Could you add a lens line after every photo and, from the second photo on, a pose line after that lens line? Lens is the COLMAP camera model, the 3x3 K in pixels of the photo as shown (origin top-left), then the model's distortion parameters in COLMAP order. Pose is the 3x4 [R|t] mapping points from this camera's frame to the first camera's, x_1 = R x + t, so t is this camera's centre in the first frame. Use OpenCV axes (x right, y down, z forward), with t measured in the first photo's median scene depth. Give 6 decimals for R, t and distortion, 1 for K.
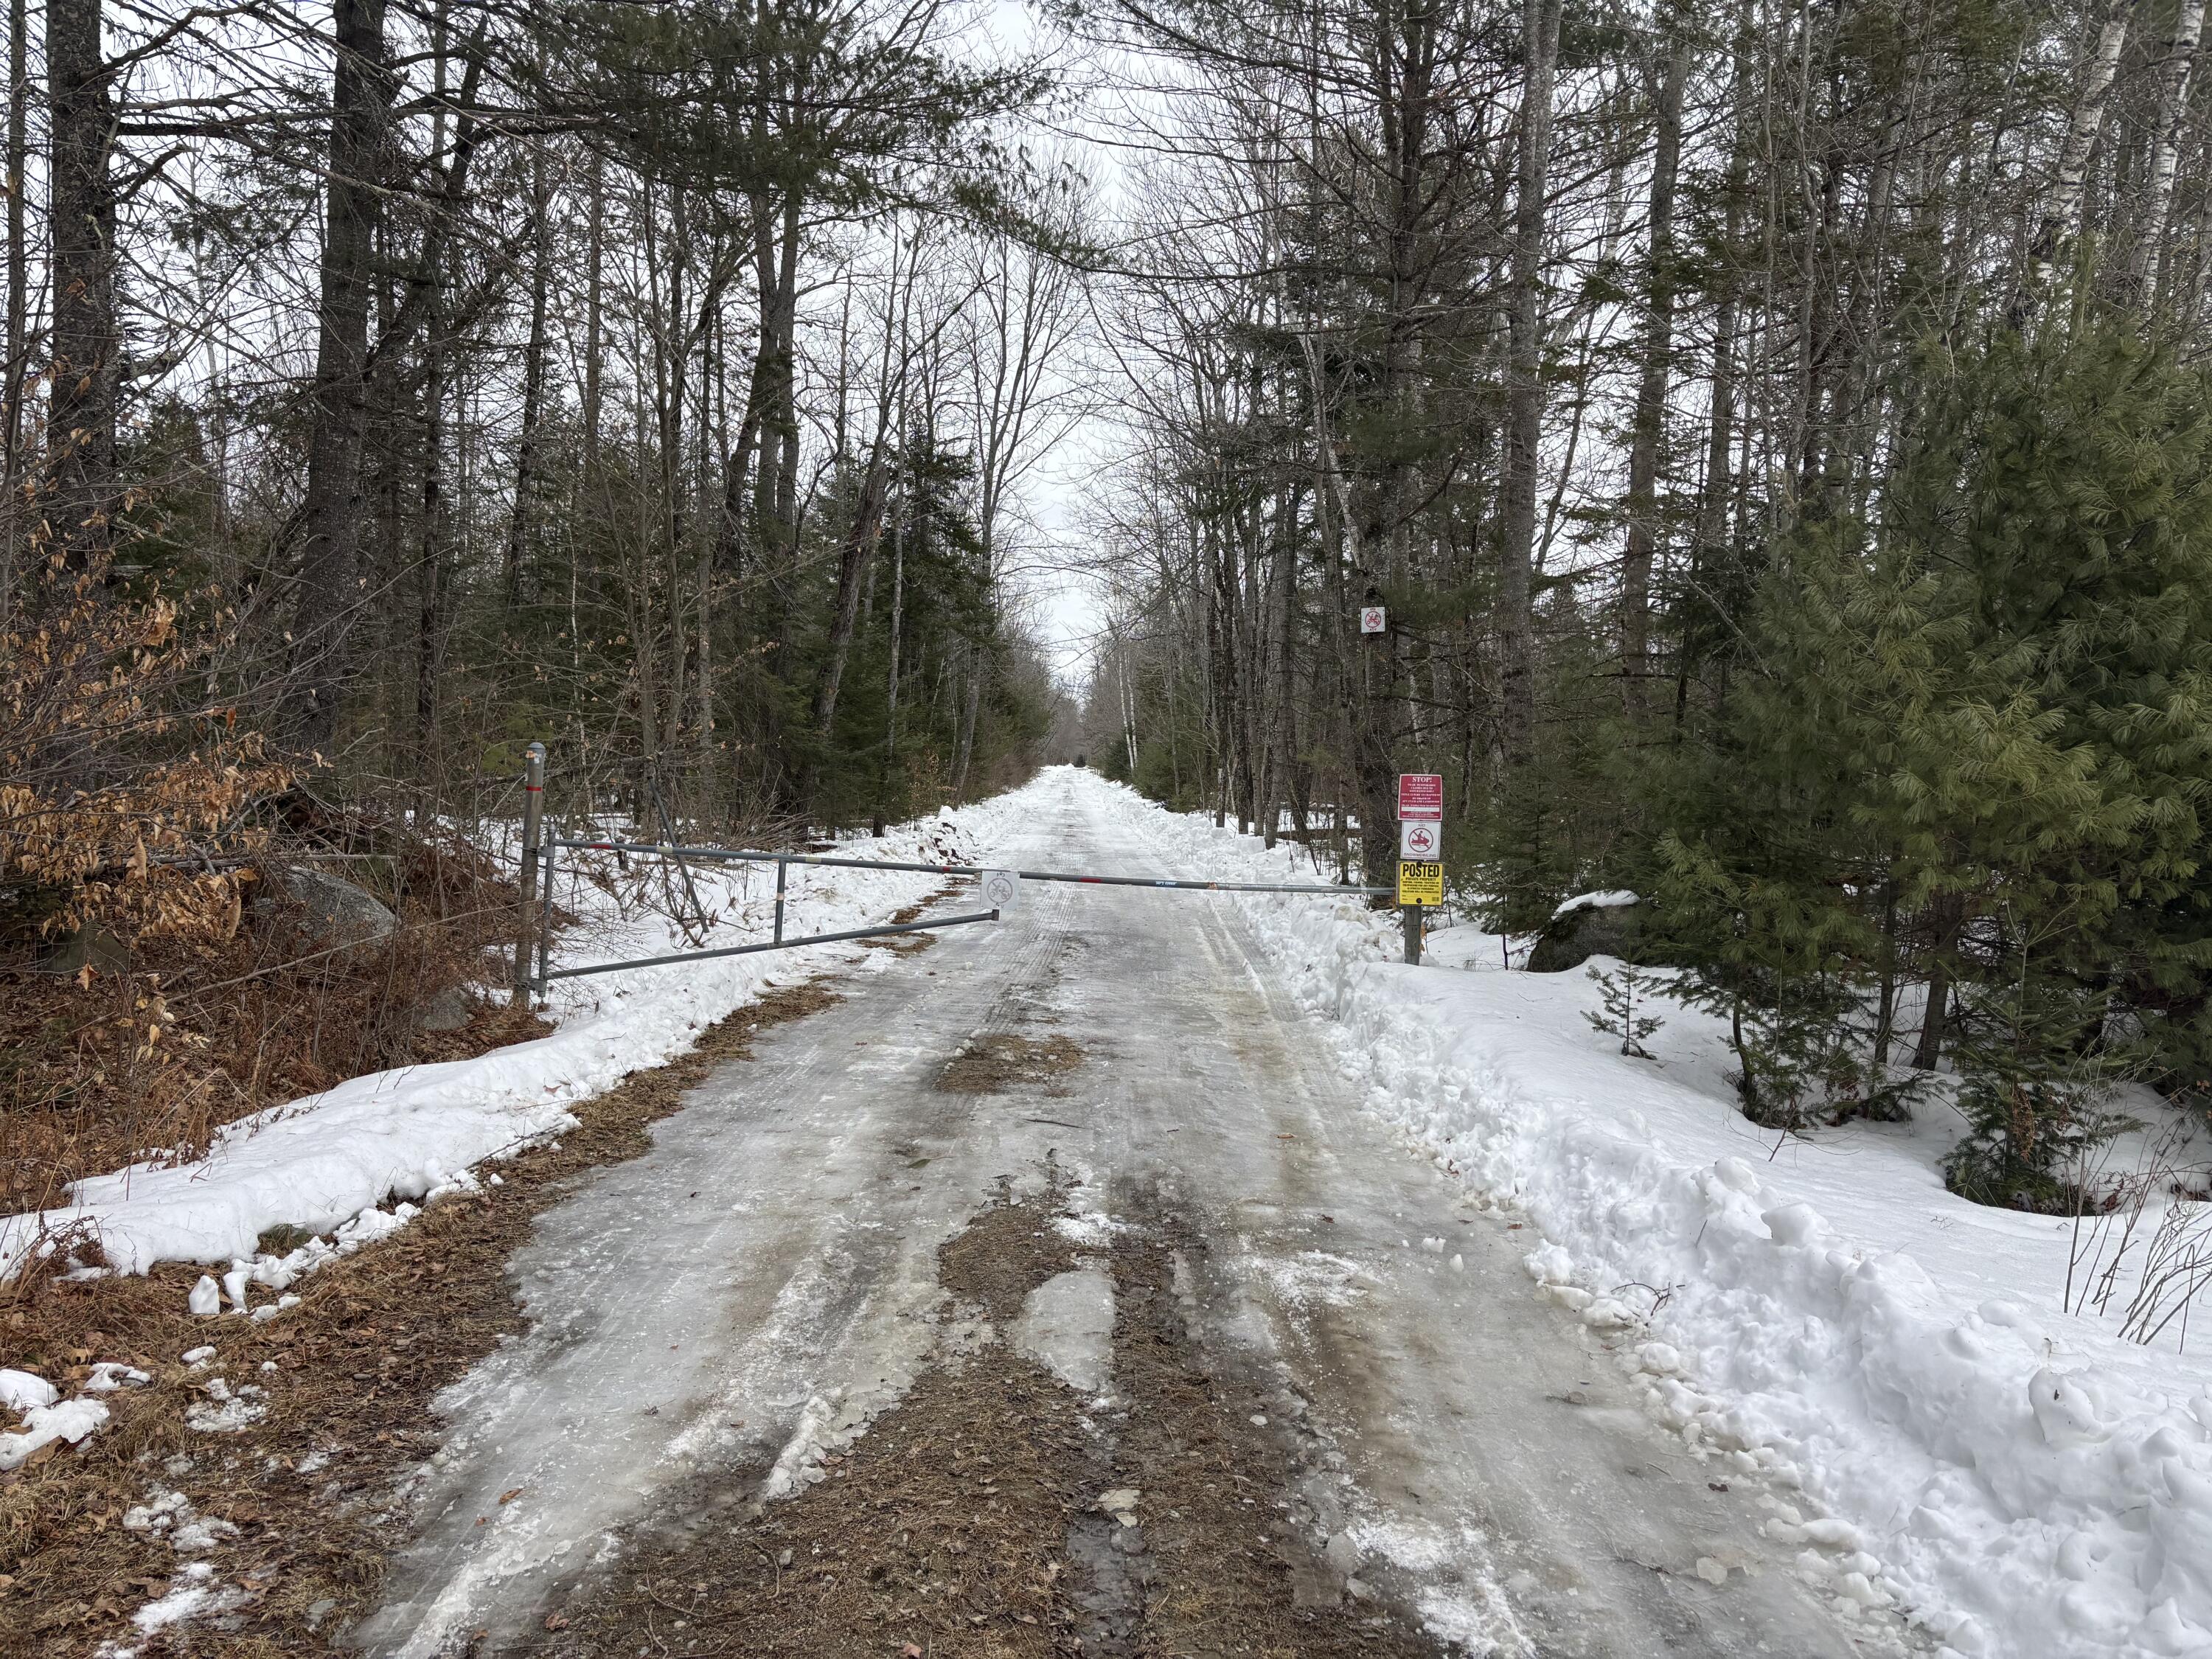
lens RADIAL K [[1666.4, 0, 1106.9], [0, 1666.4, 826.3], [0, 0, 1]] dist [0.058159, -0.054003]
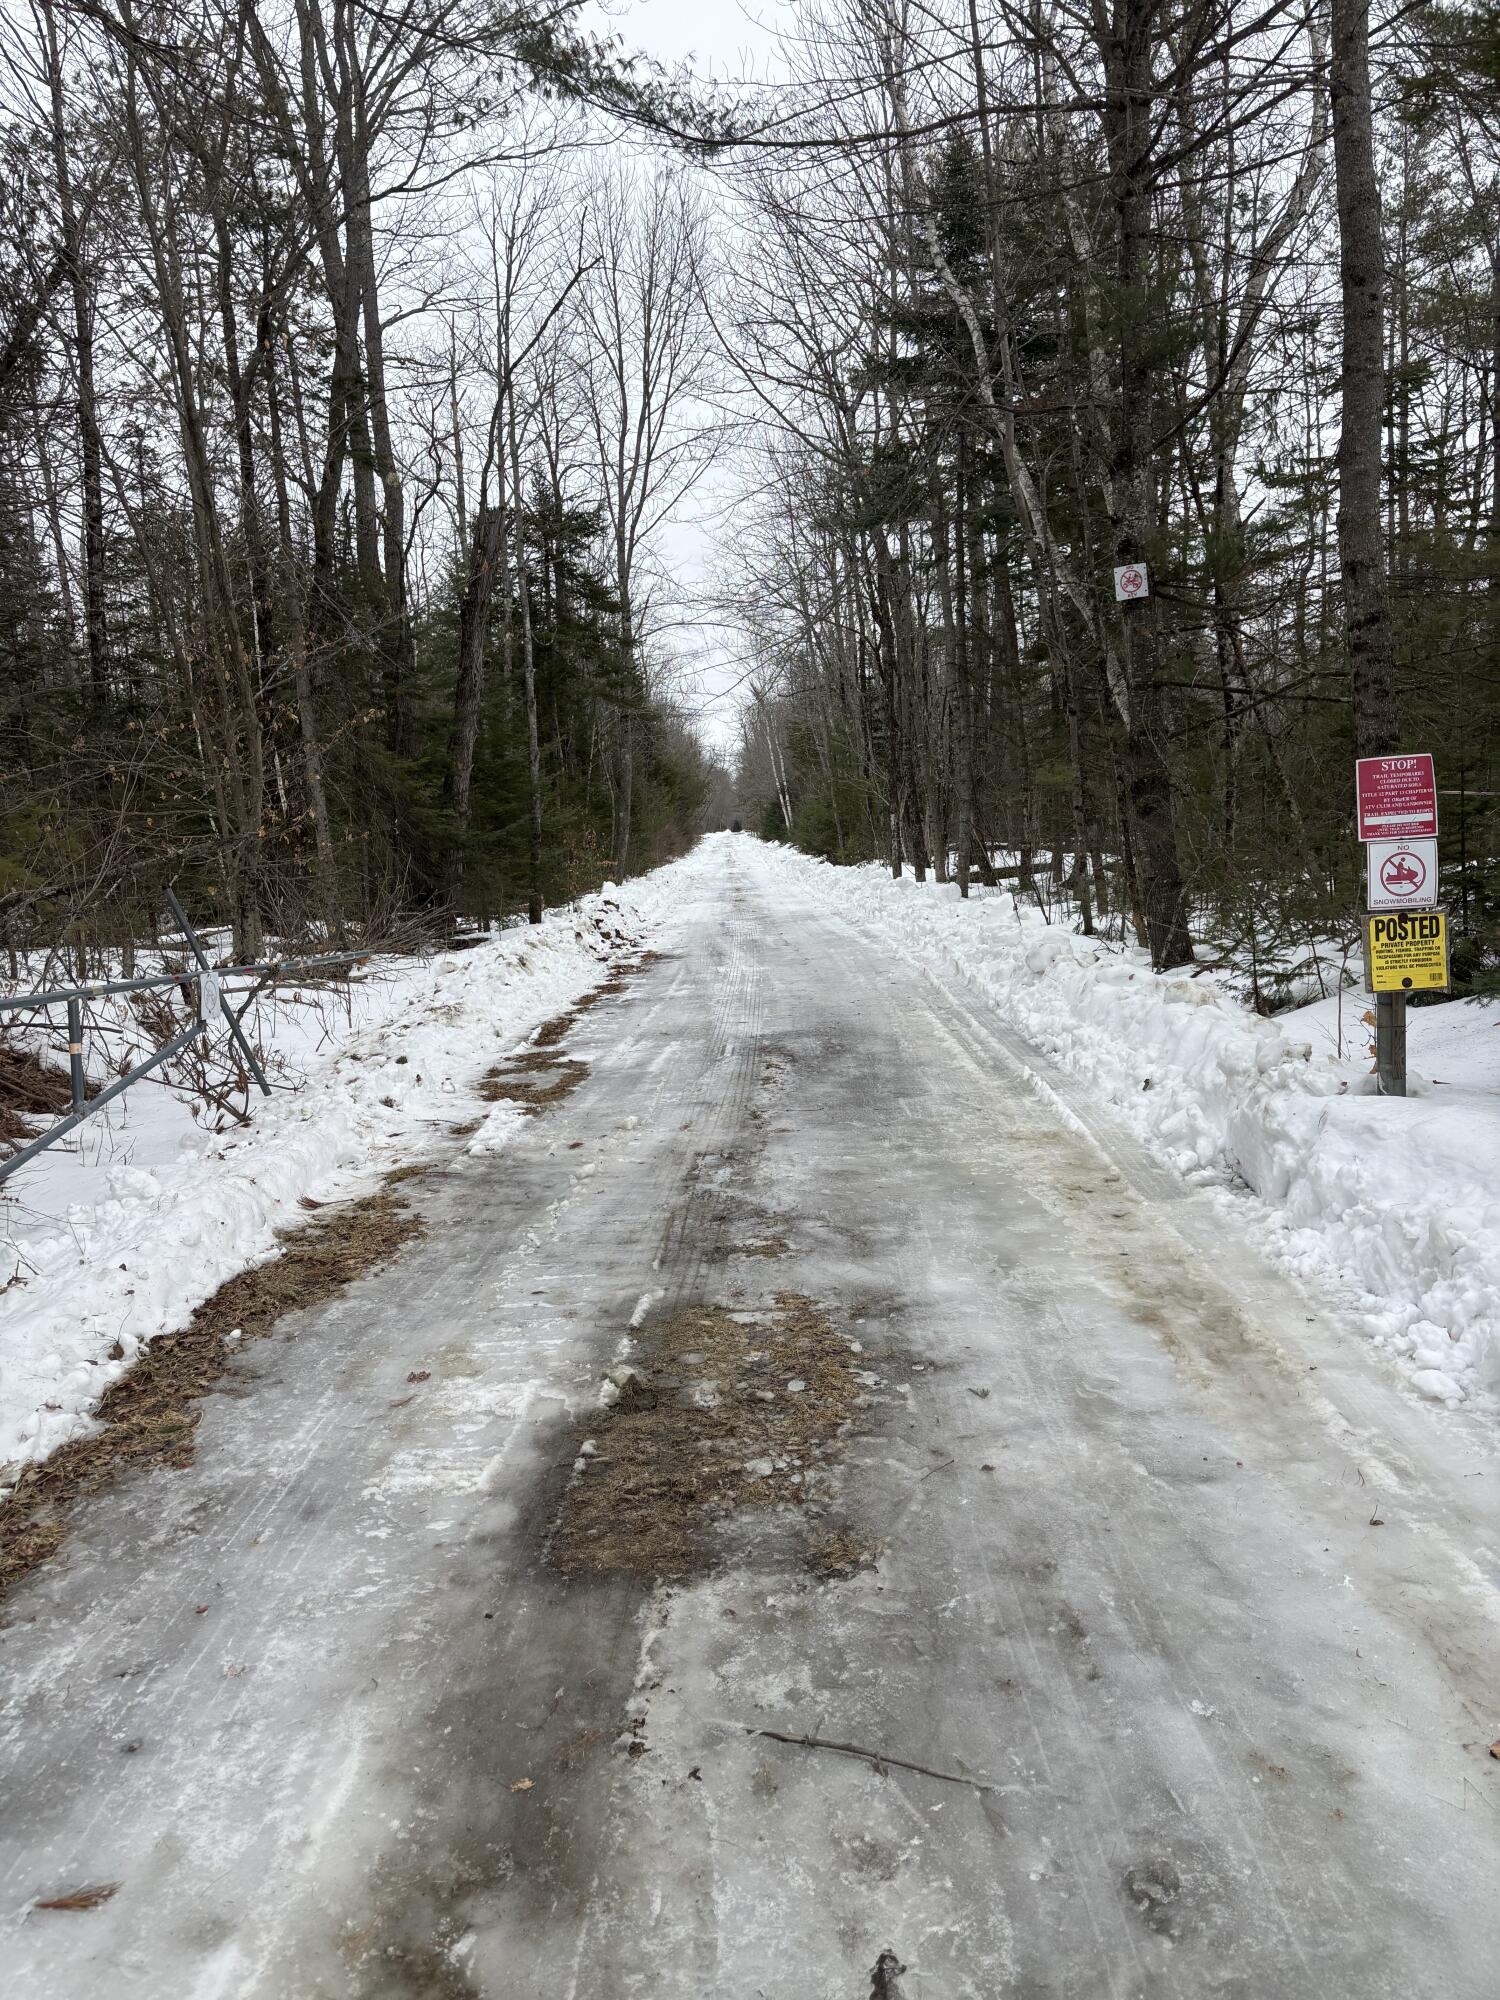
lens RADIAL K [[1506.7, 0, 699.1], [0, 1506.7, 1041.5], [0, 0, 1]] dist [0.058159, -0.054003]
pose [[0.994627, -0.088776, -0.053260, -0.005728], [0.093739, 0.990626, 0.099362, -0.002146], [0.043940, -0.103821, 0.993625, 0.113899]]
